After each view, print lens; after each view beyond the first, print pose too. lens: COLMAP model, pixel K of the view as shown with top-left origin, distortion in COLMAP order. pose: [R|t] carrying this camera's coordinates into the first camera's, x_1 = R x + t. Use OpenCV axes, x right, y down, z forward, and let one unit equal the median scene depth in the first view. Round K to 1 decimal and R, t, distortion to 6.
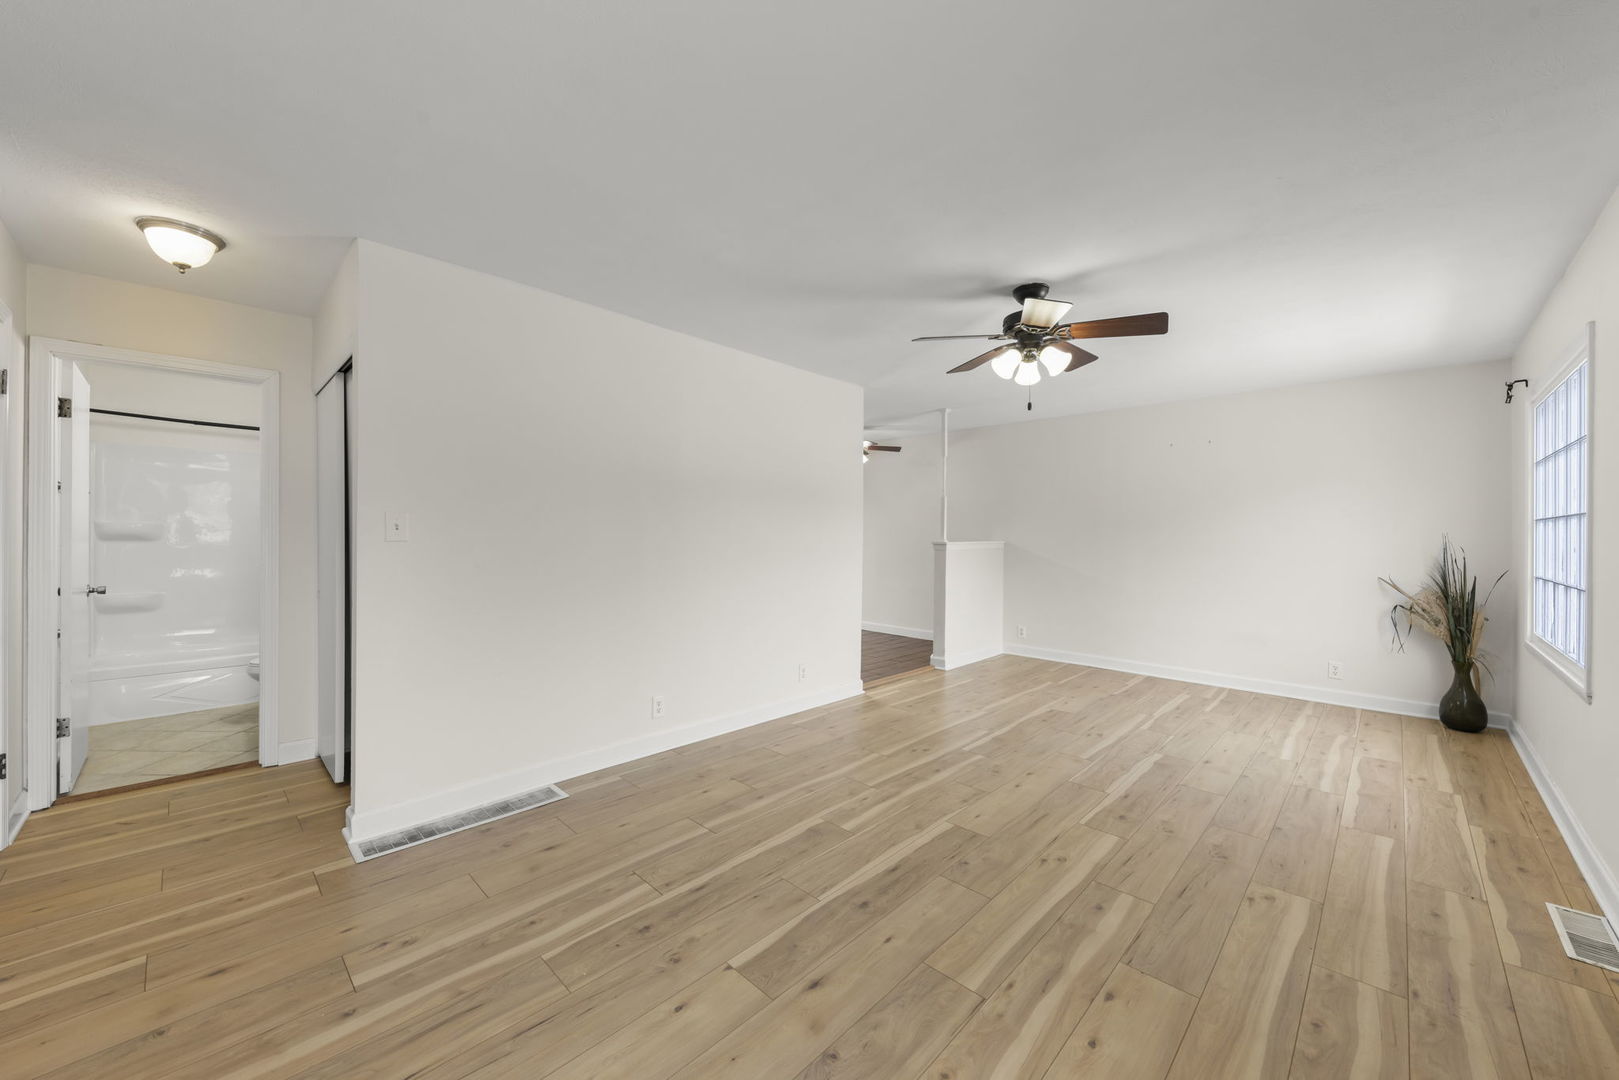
lens RADIAL K [[600.2, 0, 809.5], [0, 600.2, 540.0], [0, 0, 1]] dist [0.000141, -0.000325]
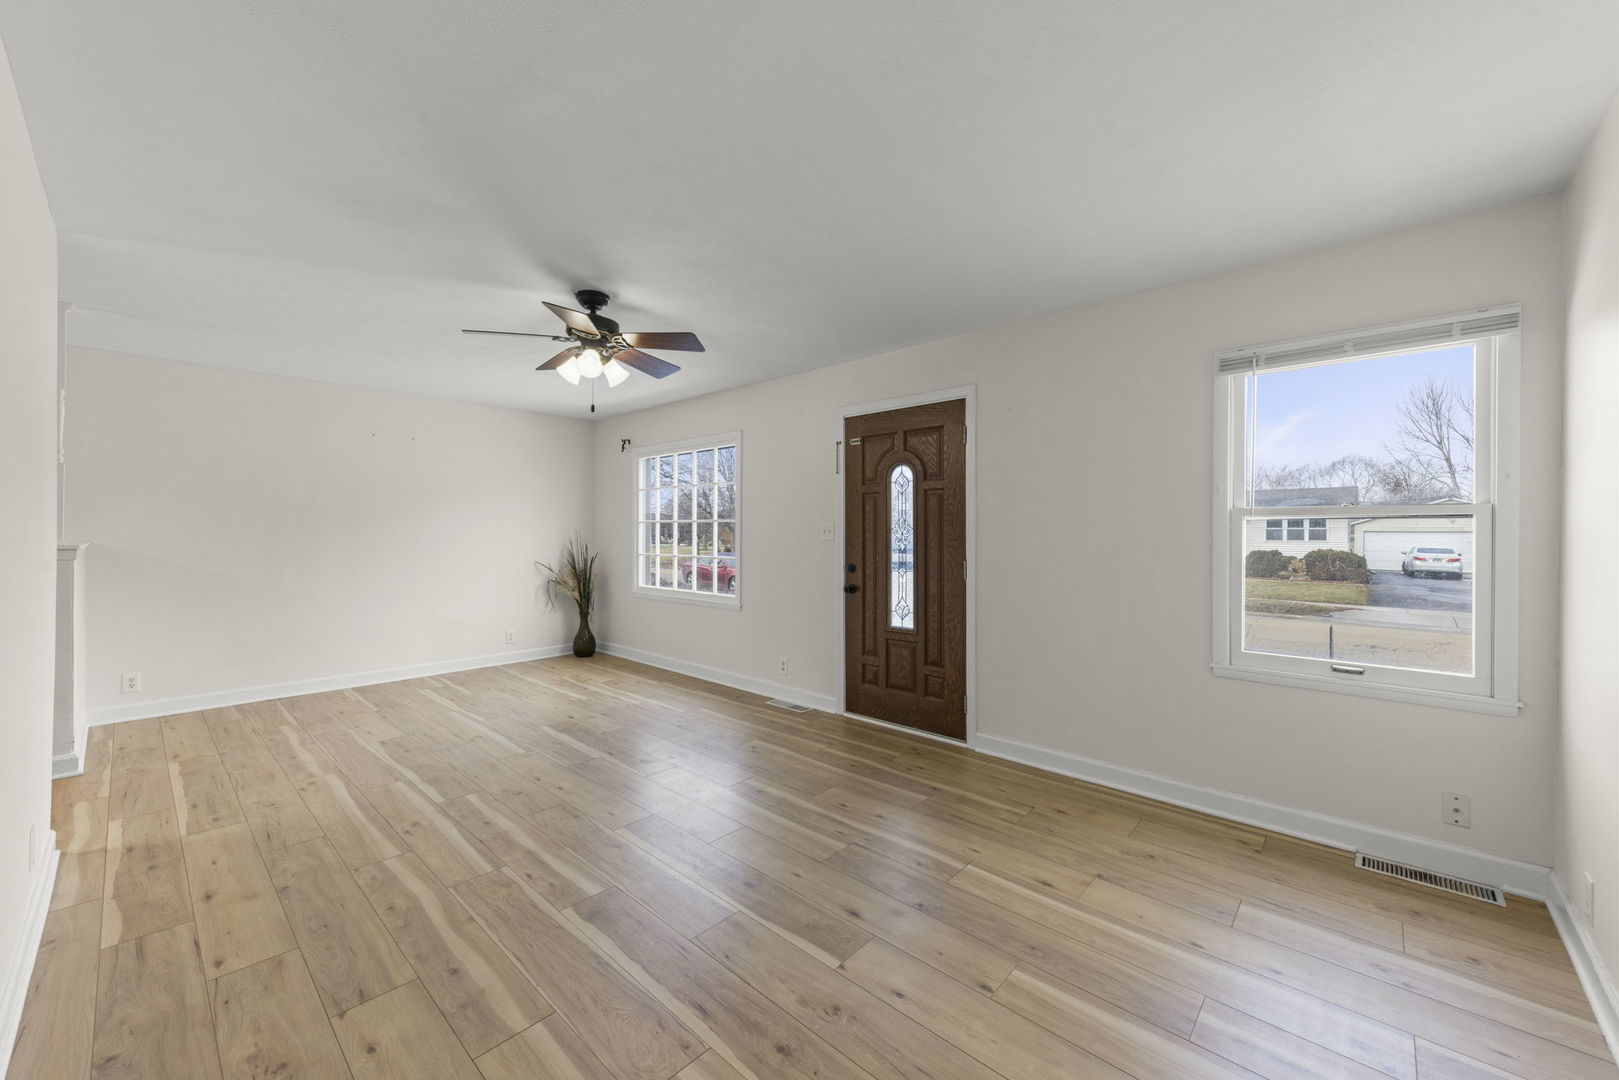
lens RADIAL K [[619.5, 0, 806.1], [0, 619.5, 536.2], [0, 0, 1]] dist [0.000490, -0.000380]
pose [[-0.029647, -0.013429, 0.999470, -0.750919], [0.007356, 0.999880, 0.013652, -0.014093], [-0.999533, 0.007757, -0.029545, 0.702891]]
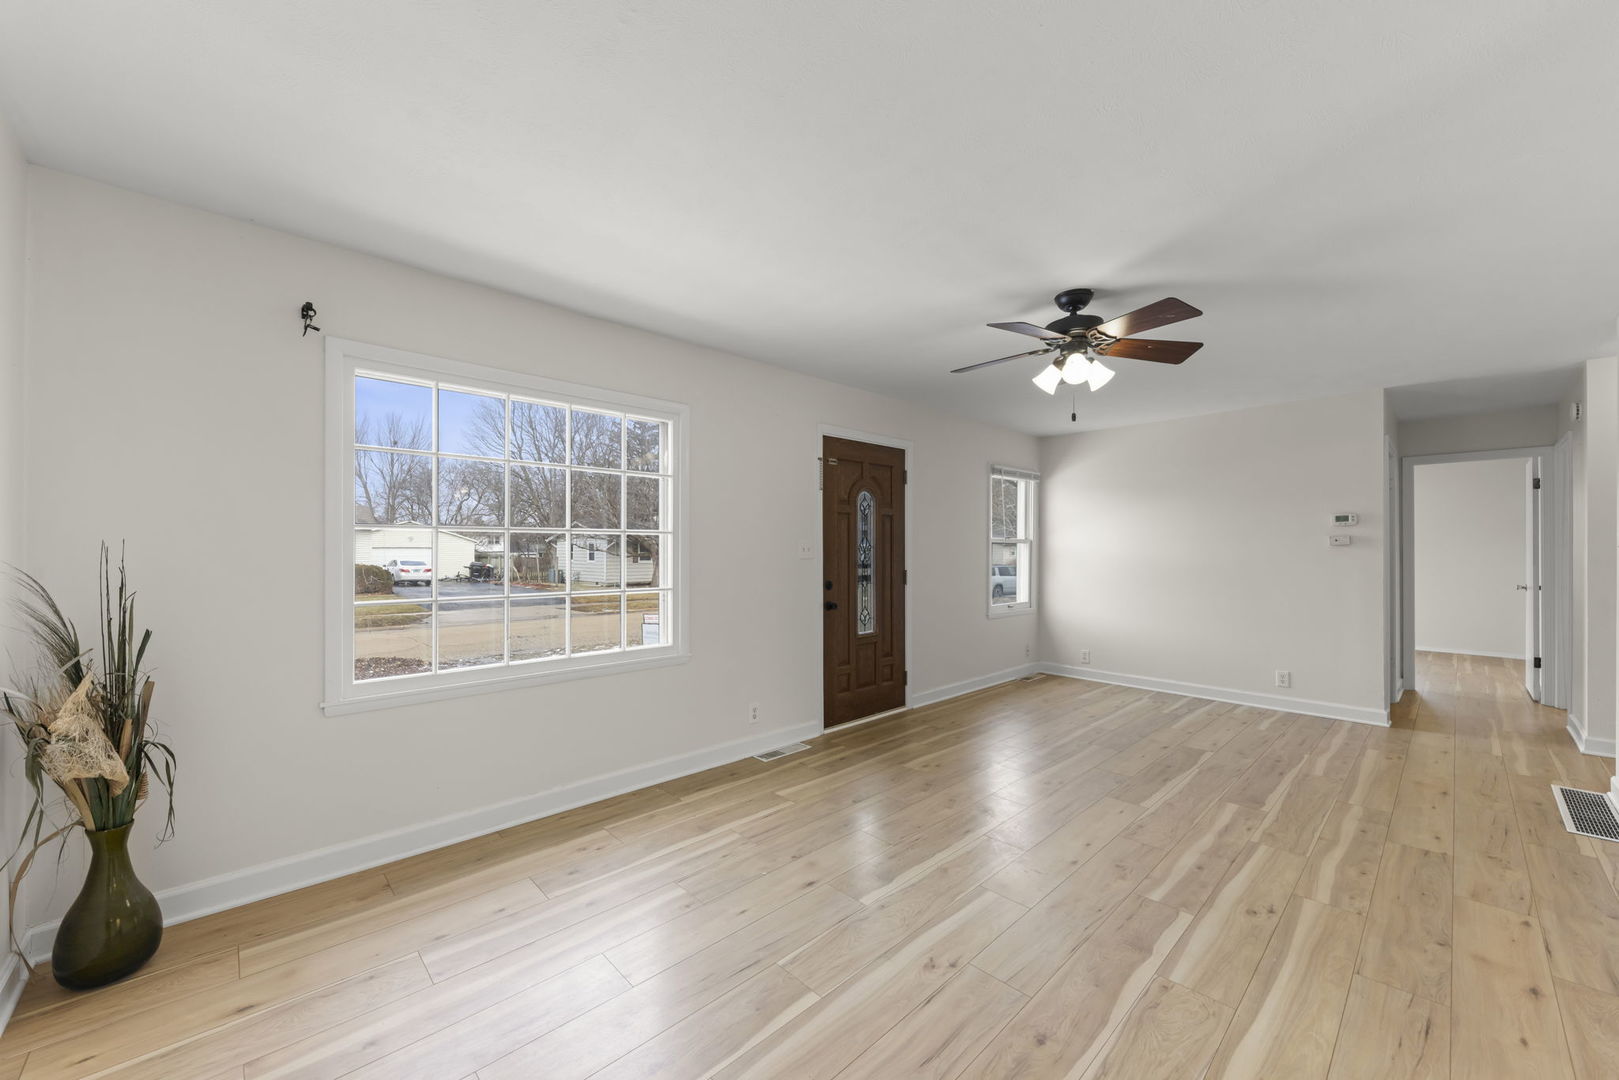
lens RADIAL K [[619.5, 0, 806.1], [0, 619.5, 536.2], [0, 0, 1]] dist [0.000490, -0.000380]
pose [[-0.999164, -0.006106, 0.040411, 0.803507], [-0.006365, 0.999960, -0.006264, -0.025637], [-0.040371, -0.006516, -0.999163, 2.135774]]
